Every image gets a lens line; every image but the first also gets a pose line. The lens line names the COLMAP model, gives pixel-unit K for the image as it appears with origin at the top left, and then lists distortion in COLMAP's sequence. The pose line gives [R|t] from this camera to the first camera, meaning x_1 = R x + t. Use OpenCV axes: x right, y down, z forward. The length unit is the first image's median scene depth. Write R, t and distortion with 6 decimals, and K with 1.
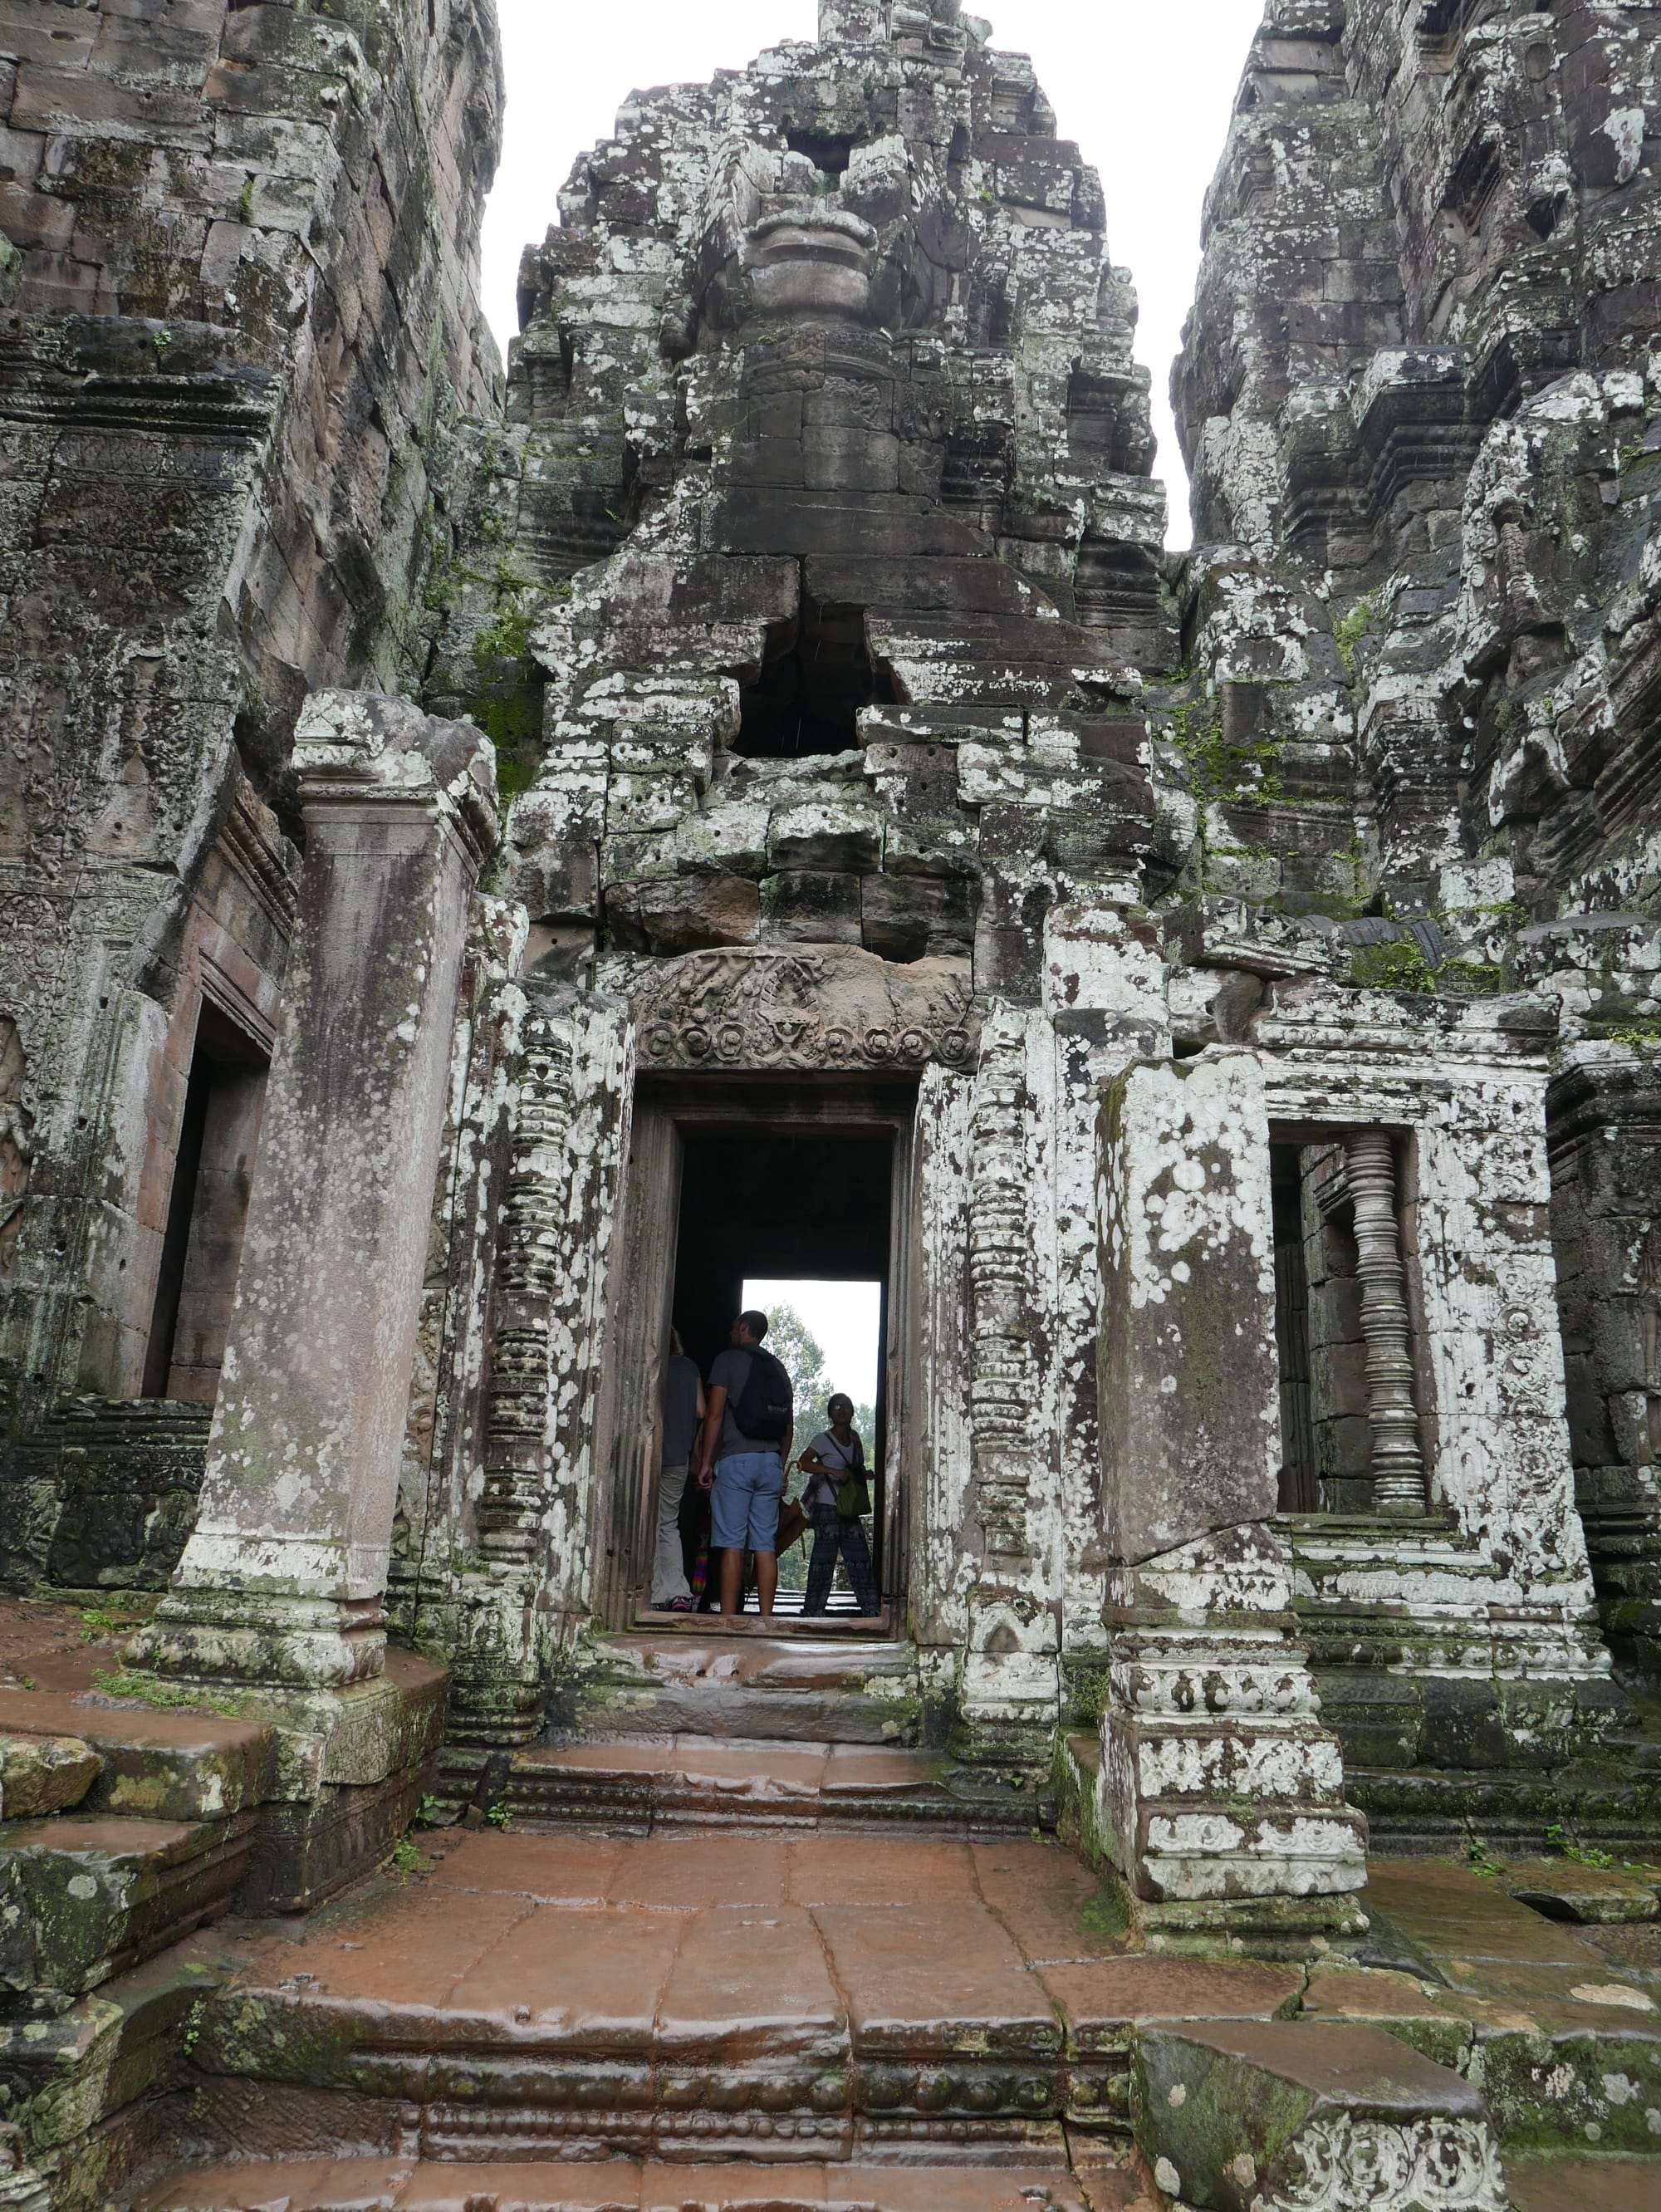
lens RADIAL K [[1591.6, 0, 832.7], [0, 1591.6, 1104.9], [0, 0, 1]] dist [-0.026803, 0.005473]
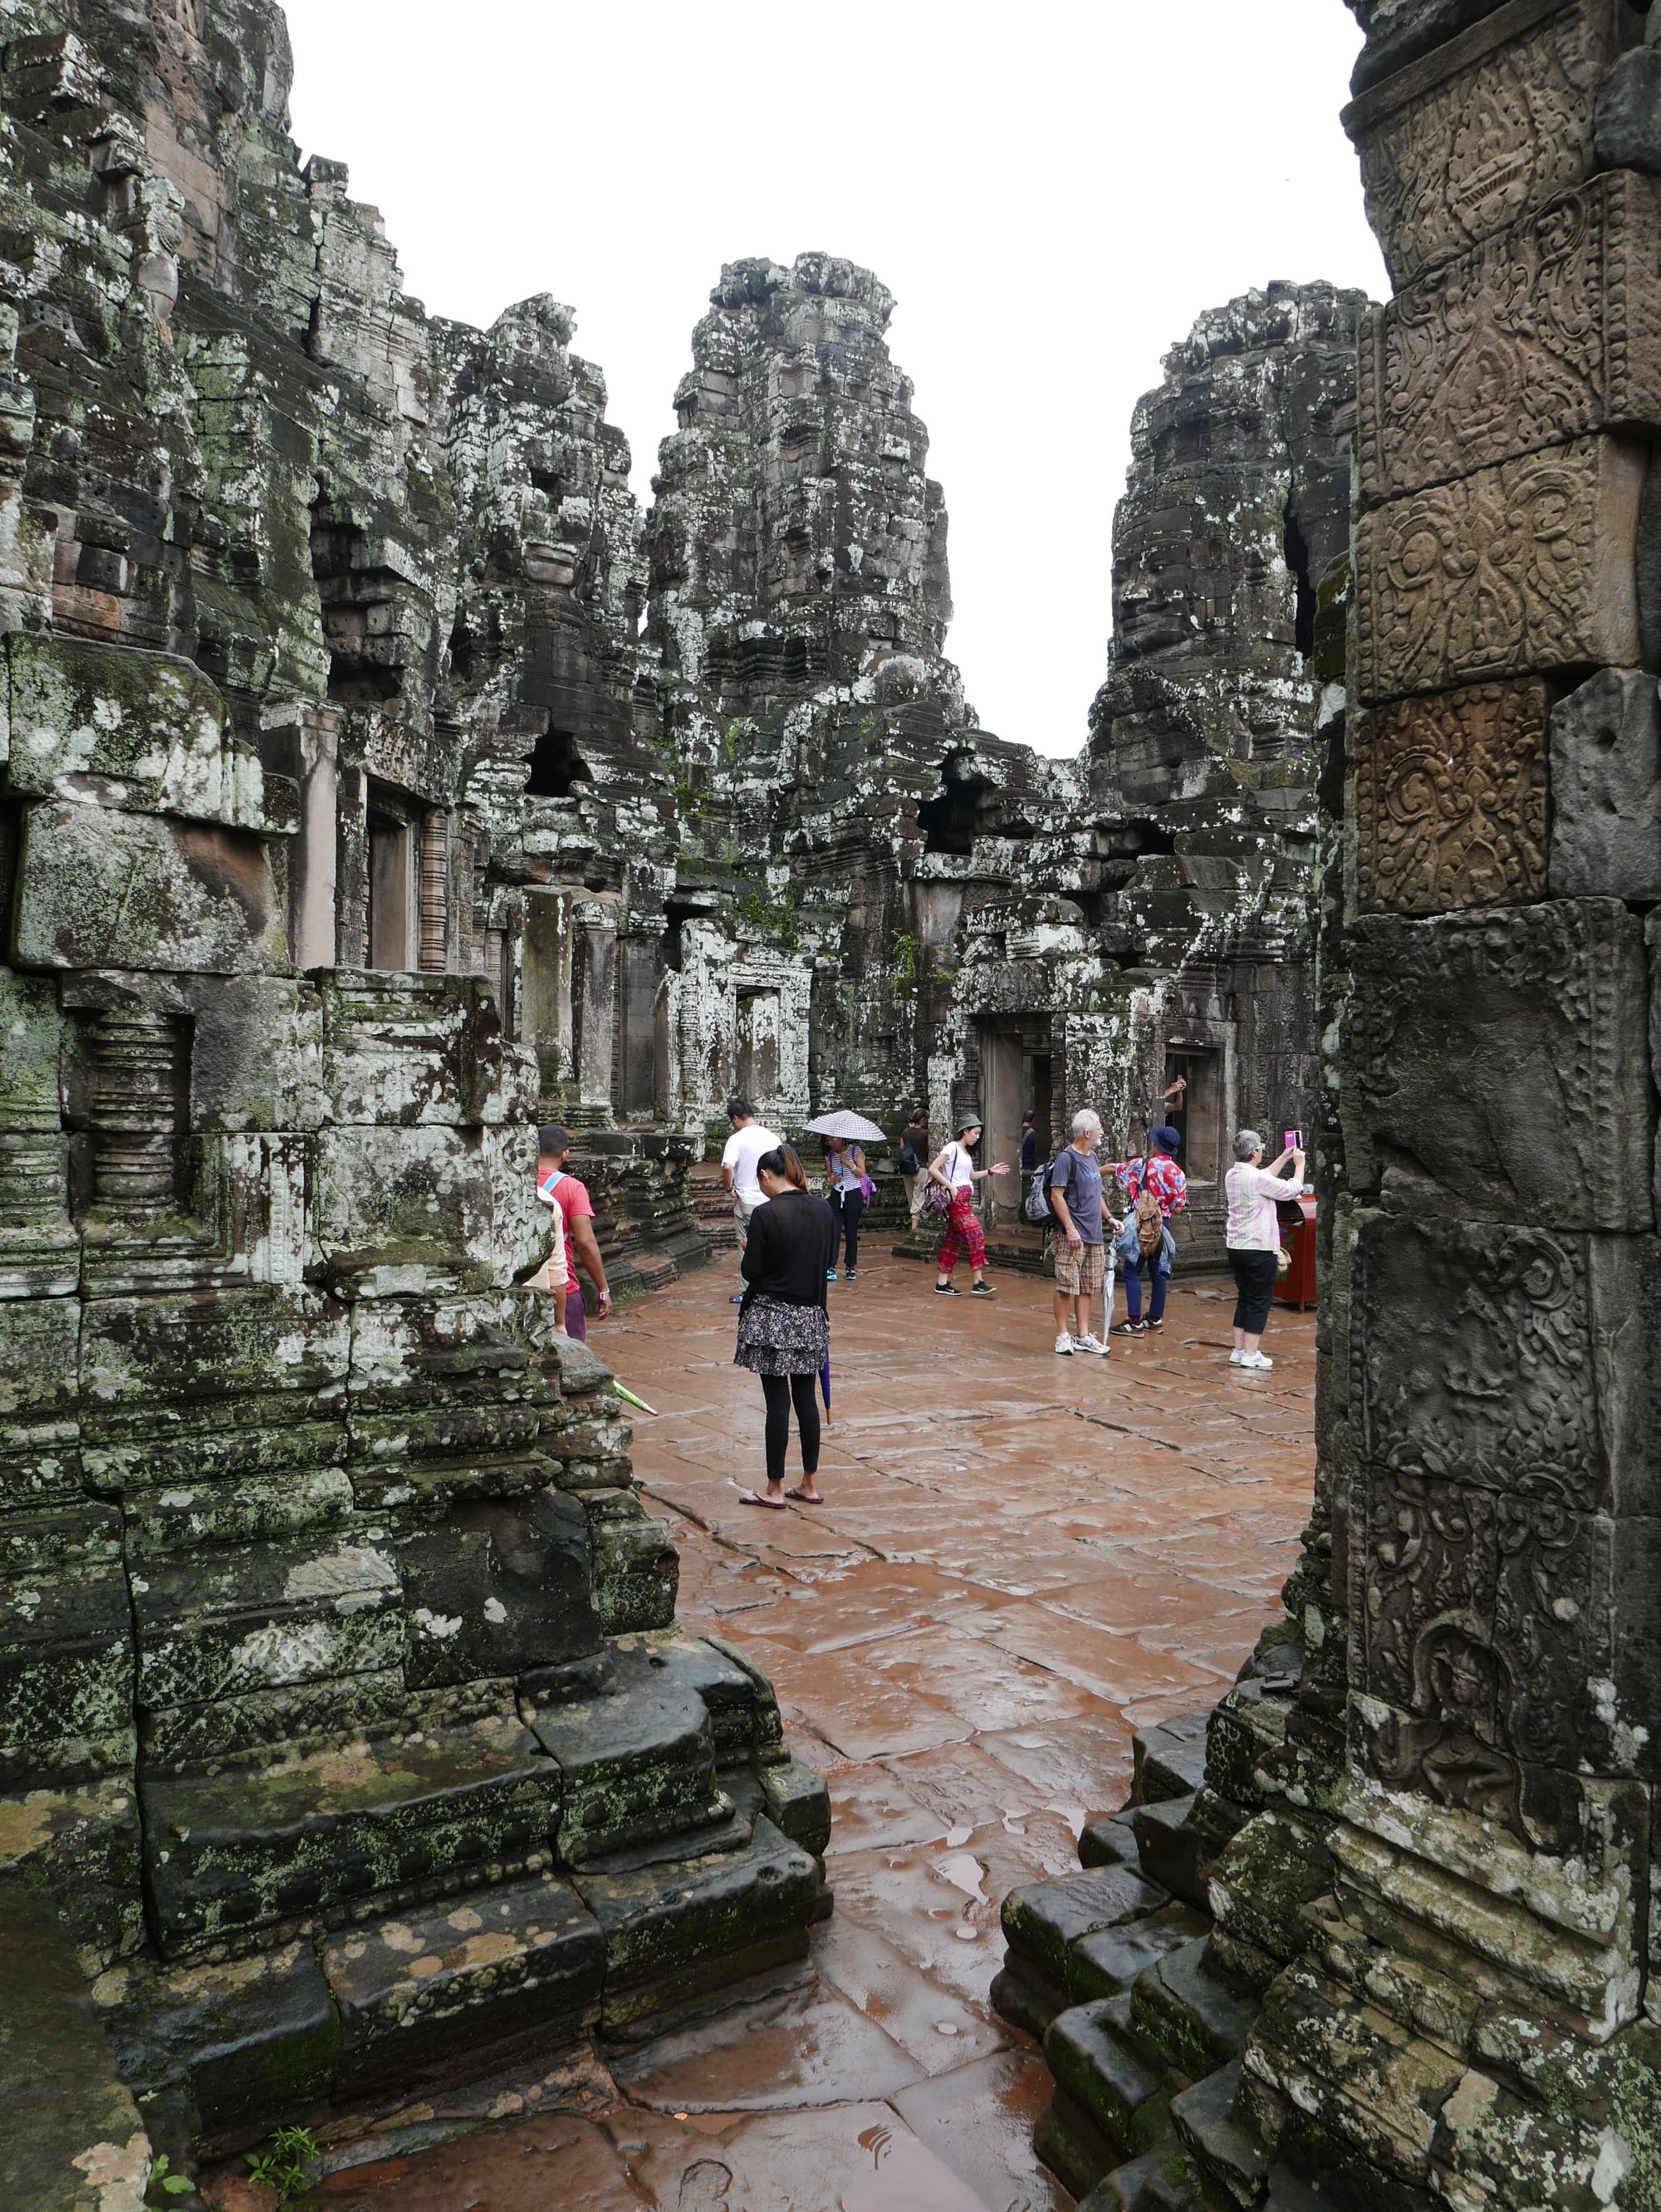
lens RADIAL K [[1591.6, 0, 831.0], [0, 1591.6, 1109.6], [0, 0, 1]] dist [-0.026803, 0.005473]
pose [[0.836660, -0.020855, 0.547326, -1.097454], [-0.136059, 0.960040, 0.244564, -0.443494], [-0.530555, -0.279085, 0.800389, -1.480217]]
